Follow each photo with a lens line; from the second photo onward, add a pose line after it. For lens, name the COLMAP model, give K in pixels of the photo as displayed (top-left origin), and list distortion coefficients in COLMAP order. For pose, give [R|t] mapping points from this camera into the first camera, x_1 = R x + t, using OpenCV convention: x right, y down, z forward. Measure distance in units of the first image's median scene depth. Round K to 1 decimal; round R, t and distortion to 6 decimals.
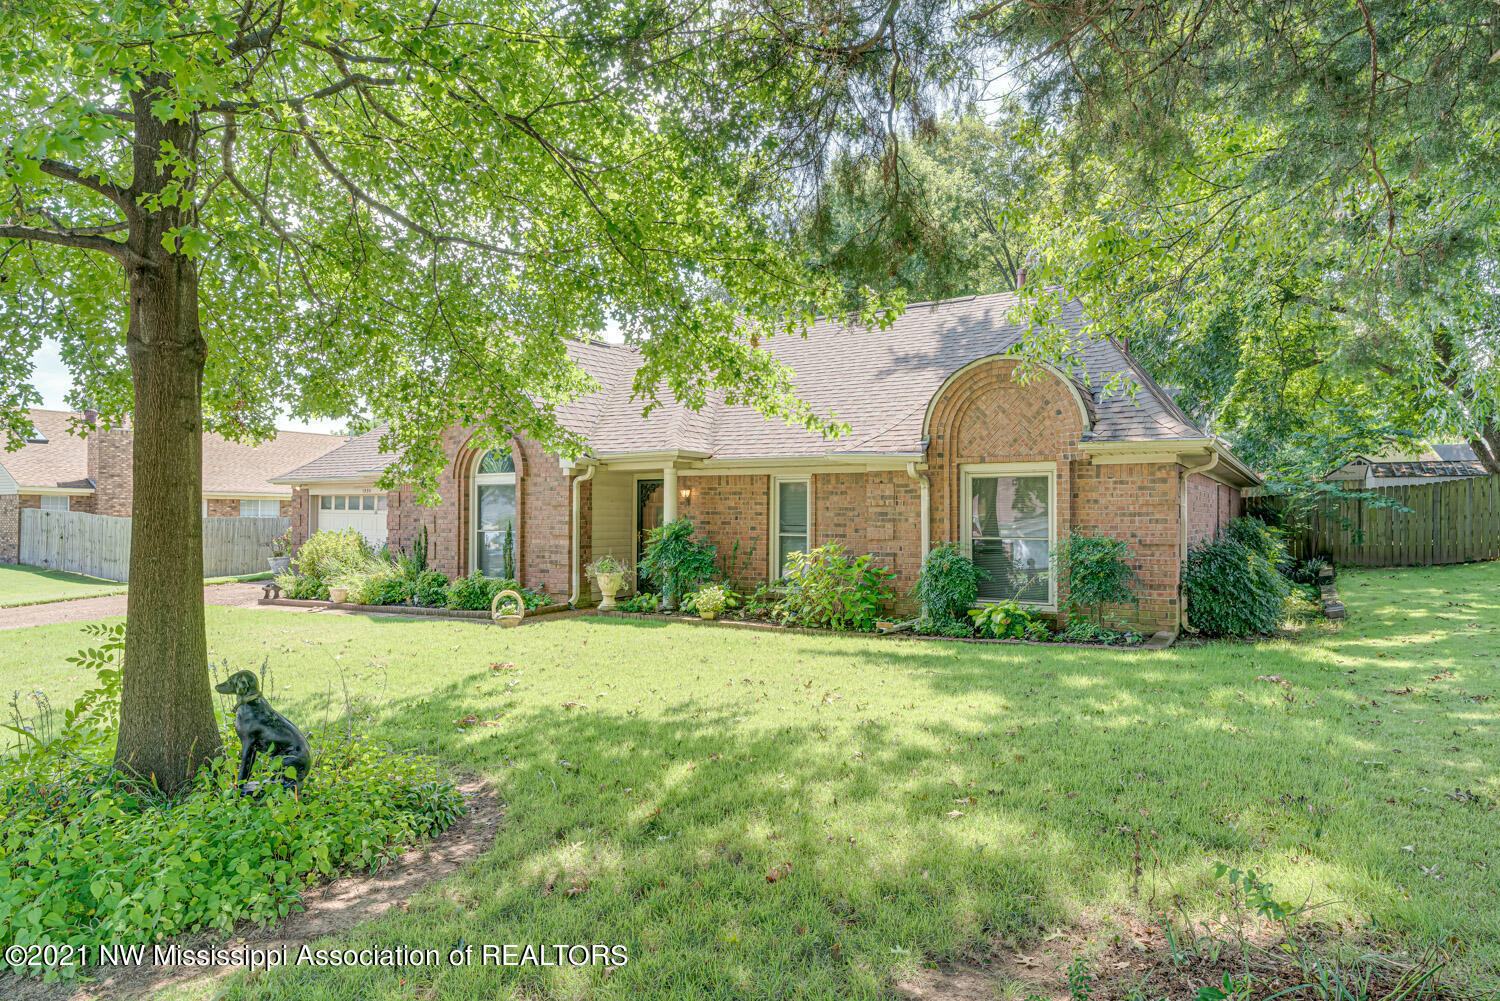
lens RADIAL K [[948.2, 0, 759.0], [0, 948.2, 502.2], [0, 0, 1]] dist [0.023092, -0.020139]
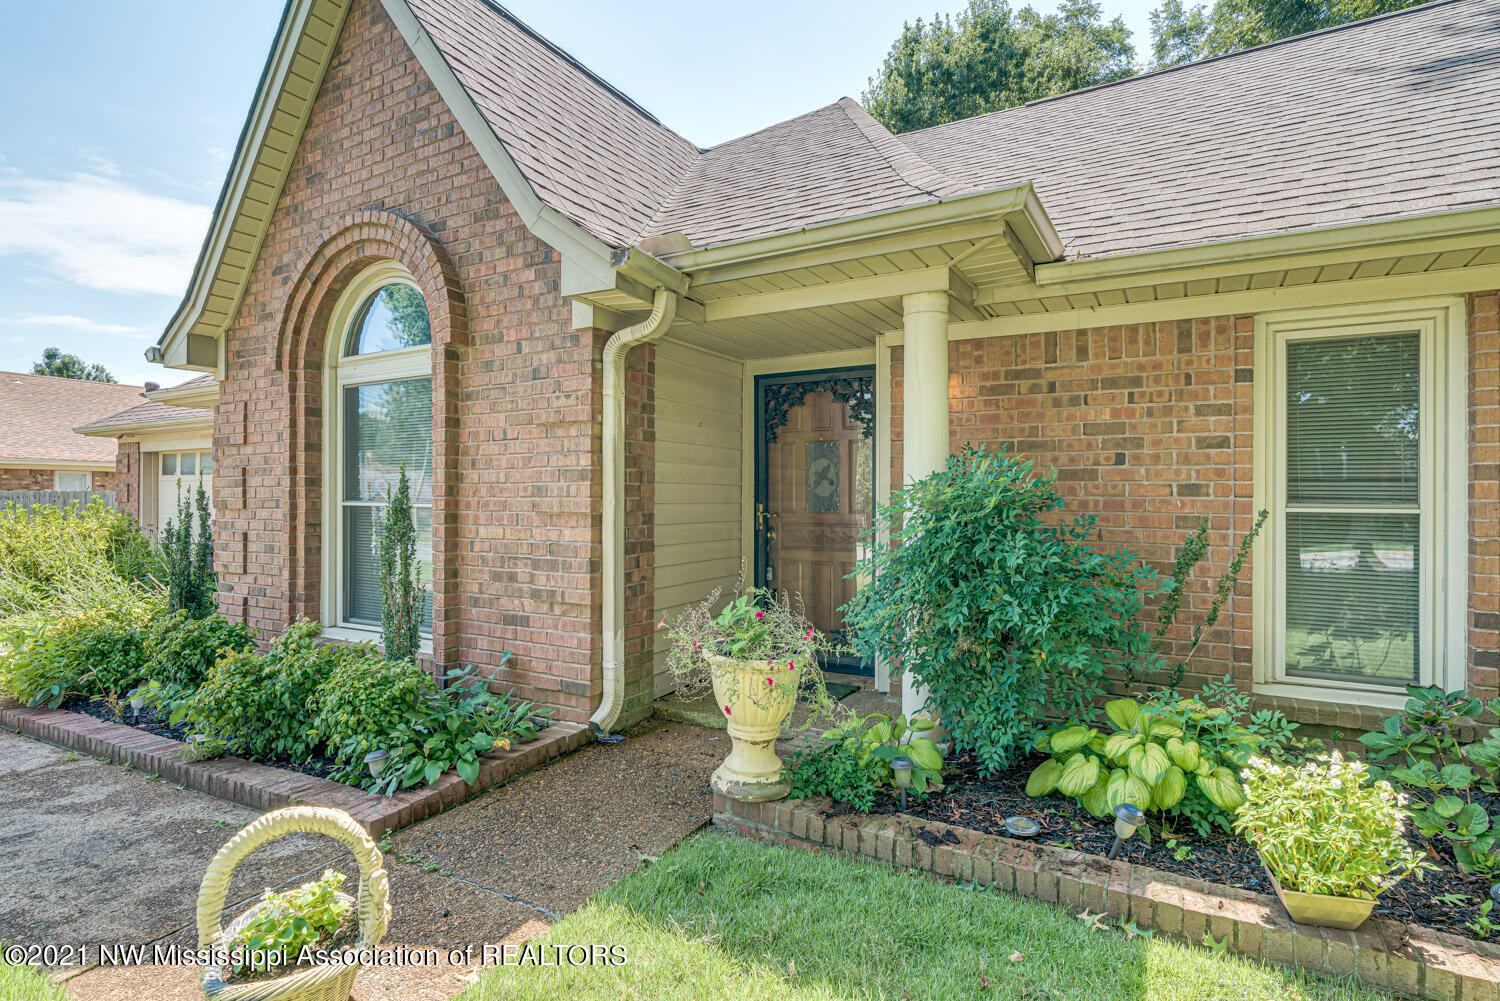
lens RADIAL K [[713.7, 0, 750.0], [0, 713.7, 500.5], [0, 0, 1]] dist [-0.001781, -0.000199]
pose [[0.997023, -0.000526, 0.077107, -0.164840], [-0.000291, 0.999944, 0.010587, 0.027838], [-0.077108, -0.010578, 0.996967, 0.752639]]
